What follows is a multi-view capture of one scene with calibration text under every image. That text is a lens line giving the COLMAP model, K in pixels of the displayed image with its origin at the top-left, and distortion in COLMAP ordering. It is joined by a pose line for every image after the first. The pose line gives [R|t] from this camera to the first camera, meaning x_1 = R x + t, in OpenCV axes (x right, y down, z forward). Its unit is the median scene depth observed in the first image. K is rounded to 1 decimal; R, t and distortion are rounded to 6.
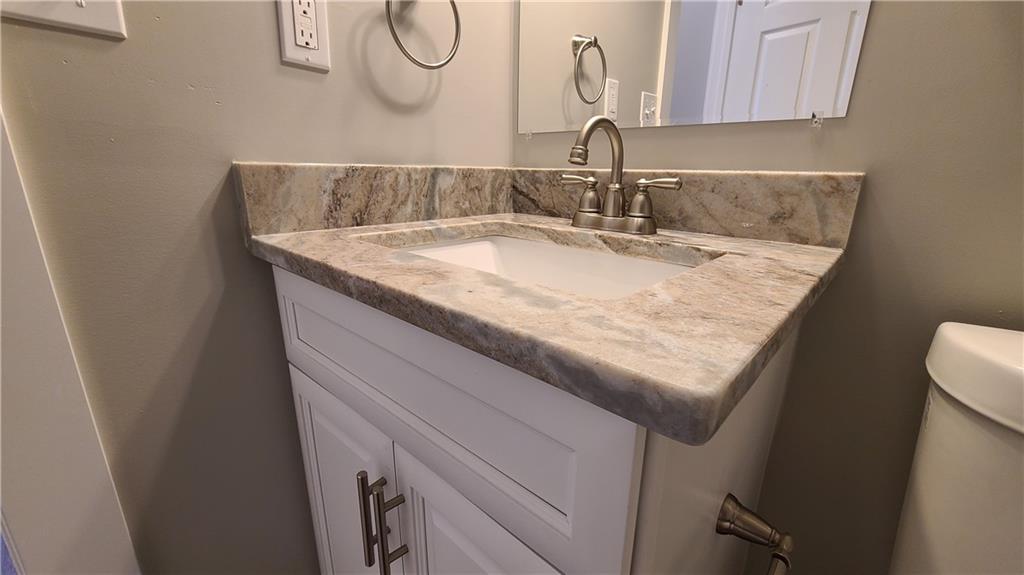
lens RADIAL K [[419.2, 0, 511.6], [0, 419.2, 291.7], [0, 0, 1]] dist [0.002391, -0.002080]
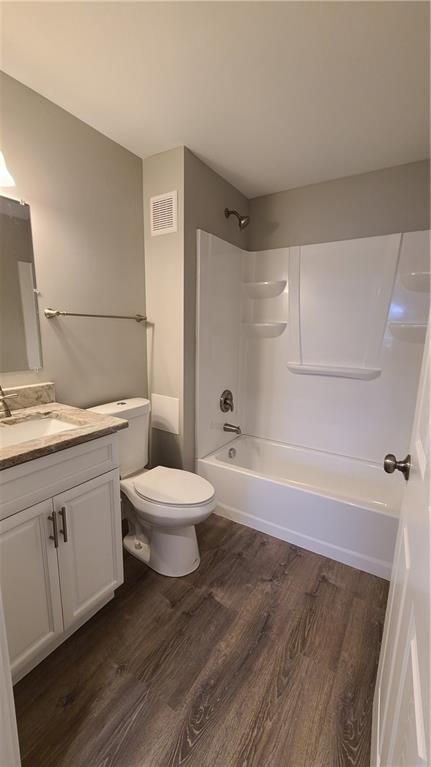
lens RADIAL K [[314.0, 0, 213.7], [0, 314.0, 384.9], [0, 0, 1]] dist [0.002391, -0.002080]
pose [[-0.167180, -0.200565, 0.965311, -2.046152], [0.256091, 0.936651, 0.238962, -0.533433], [-0.952086, 0.287157, -0.105227, -0.093172]]
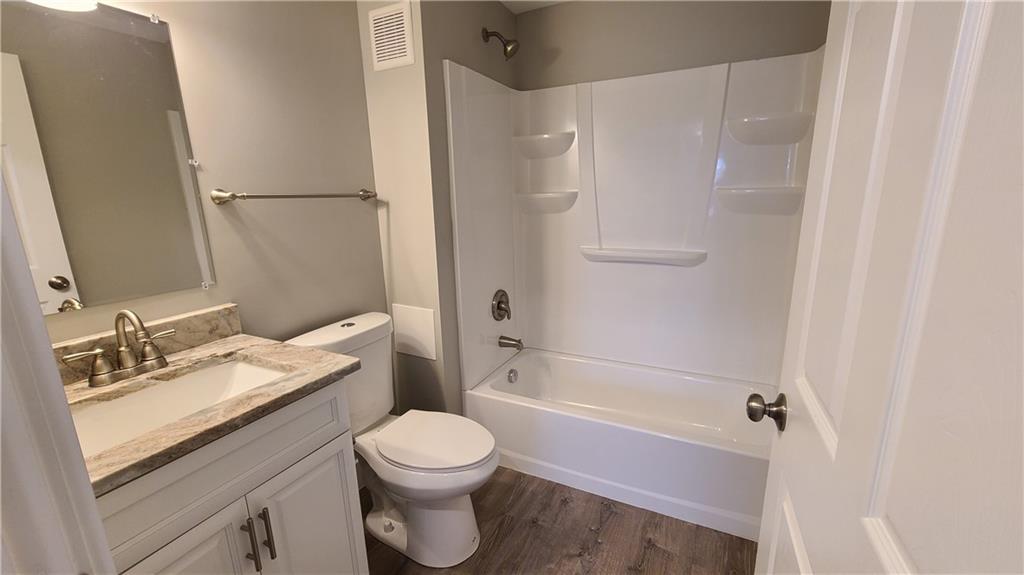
lens RADIAL K [[419.2, 0, 520.5], [0, 419.2, 286.1], [0, 0, 1]] dist [0.002391, -0.002080]
pose [[-0.280780, -0.224579, 0.933127, -1.805810], [0.284035, 0.909245, 0.304298, -0.609240], [-0.916781, 0.350482, -0.191510, -0.108289]]
